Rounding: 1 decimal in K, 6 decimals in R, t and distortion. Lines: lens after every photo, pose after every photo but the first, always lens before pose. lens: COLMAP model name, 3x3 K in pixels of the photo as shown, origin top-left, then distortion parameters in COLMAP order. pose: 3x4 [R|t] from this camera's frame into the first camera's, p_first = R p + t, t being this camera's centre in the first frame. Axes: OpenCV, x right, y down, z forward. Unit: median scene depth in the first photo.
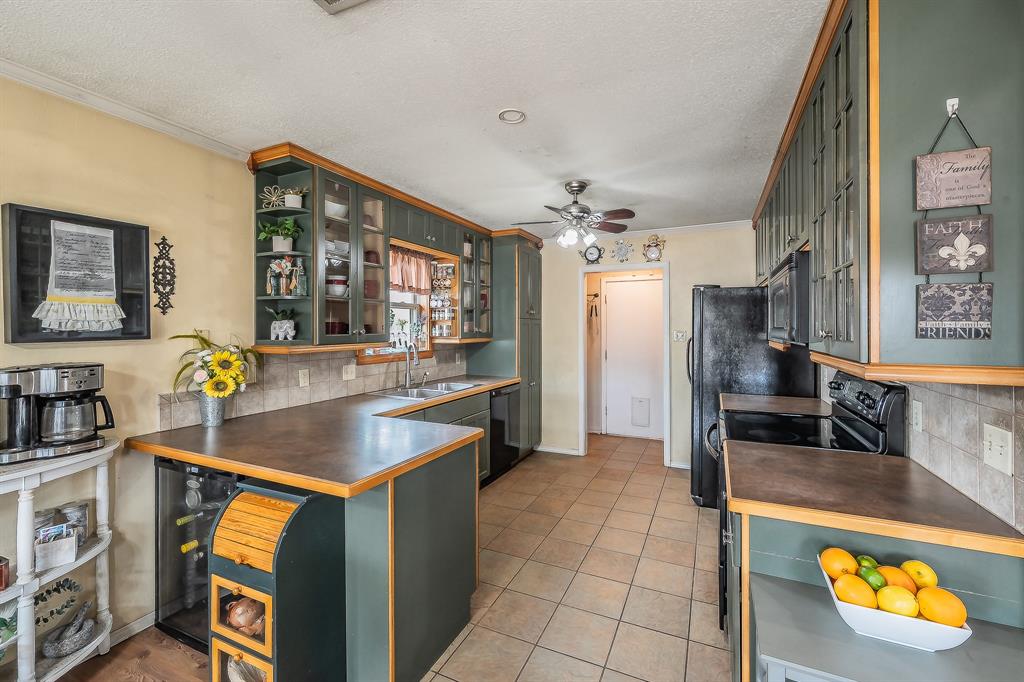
lens RADIAL K [[418.2, 0, 516.1], [0, 418.2, 331.0], [0, 0, 1]] dist [-0.003121, -0.000542]
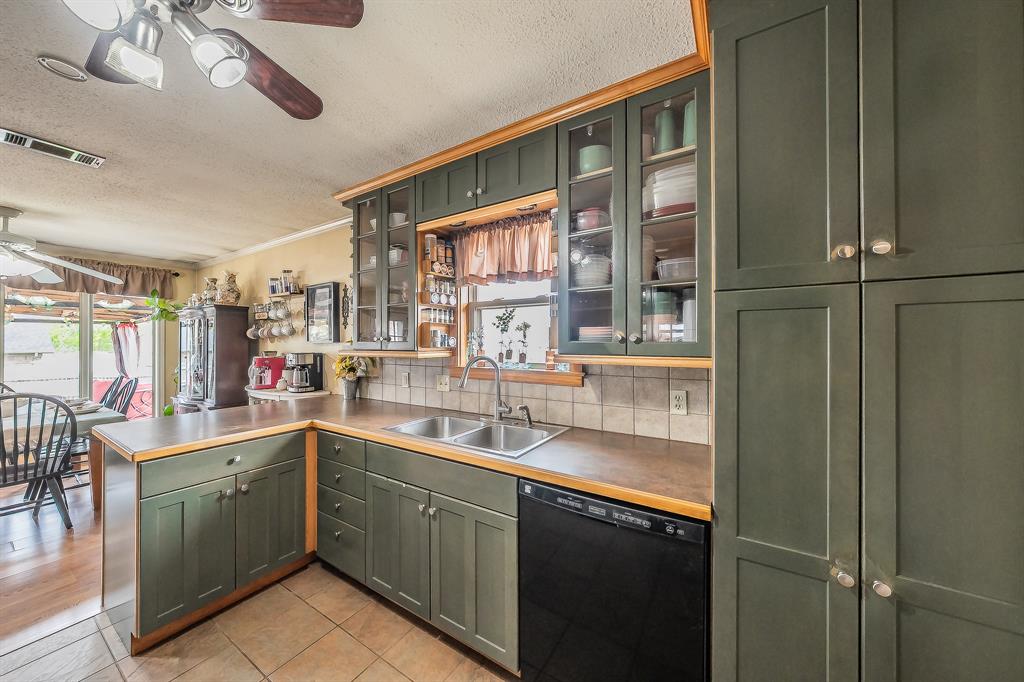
lens RADIAL K [[355.3, 0, 506.5], [0, 355.3, 340.1], [0, 0, 1]] dist [-0.012531, 0.000043]
pose [[-0.142030, -0.001421, -0.989861, 0.357031], [-0.004715, 0.999989, -0.000759, 0.003735], [0.989851, 0.004560, -0.142035, 1.255065]]
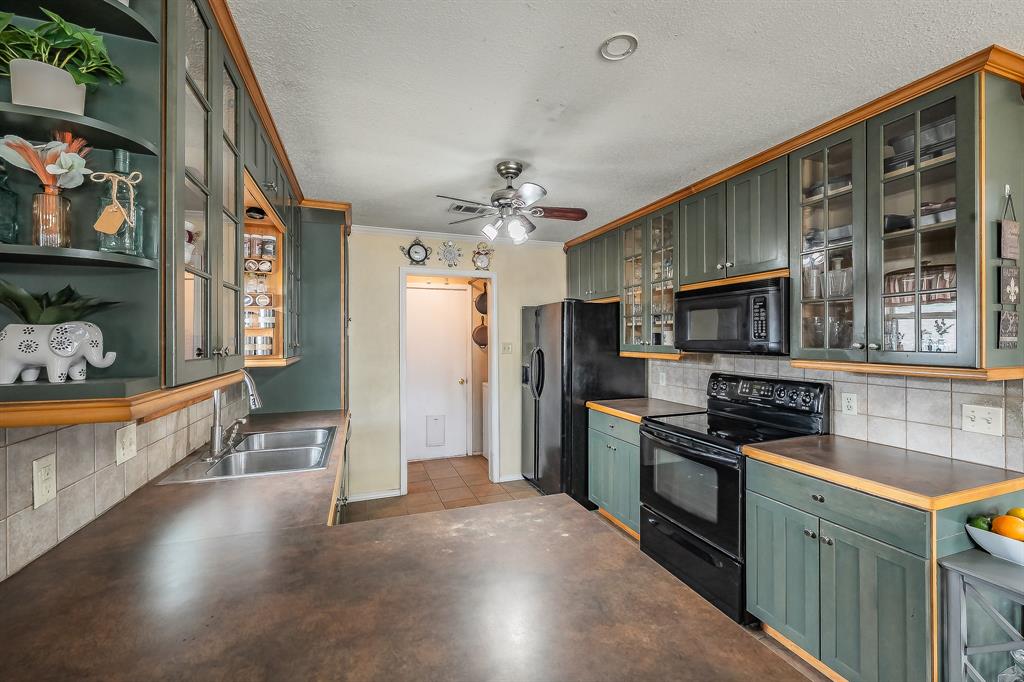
lens RADIAL K [[418.2, 0, 510.4], [0, 418.2, 341.6], [0, 0, 1]] dist [-0.003121, -0.000542]
pose [[0.714921, -0.005037, 0.699187, -0.418221], [0.006353, 0.999980, 0.000708, -0.006362], [-0.699176, 0.003936, 0.714938, 0.401516]]
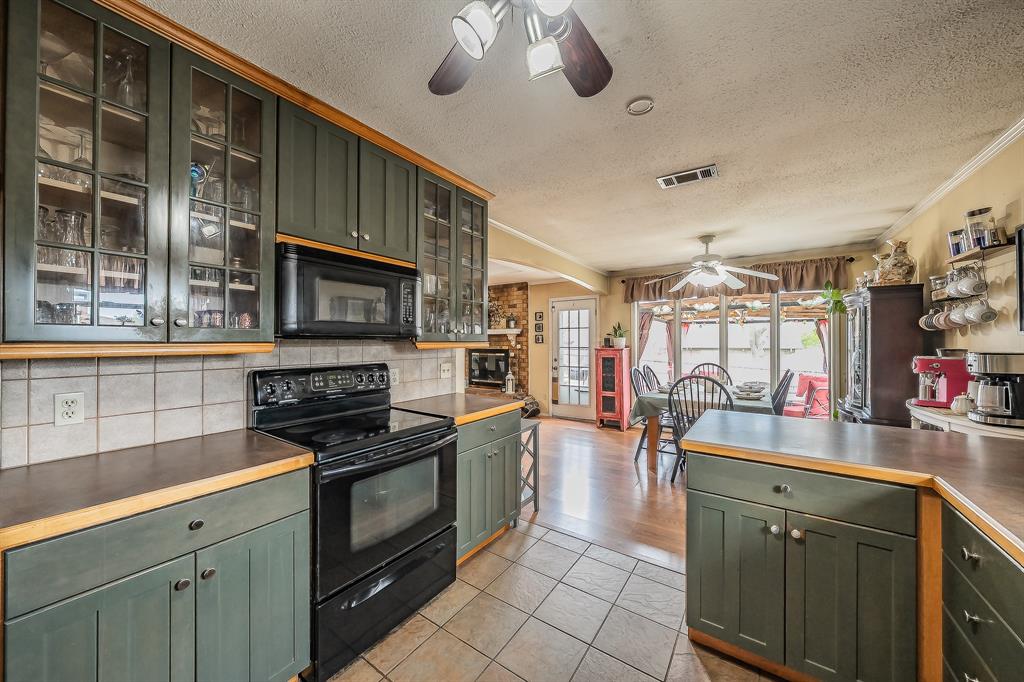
lens RADIAL K [[372.6, 0, 510.4], [0, 372.6, 340.6], [0, 0, 1]] dist [0.001022, -0.000013]
pose [[-0.984294, 0.000243, 0.176535, 0.083666], [0.001434, 0.999977, 0.006618, 0.018410], [-0.176529, 0.006768, -0.984272, 1.235978]]
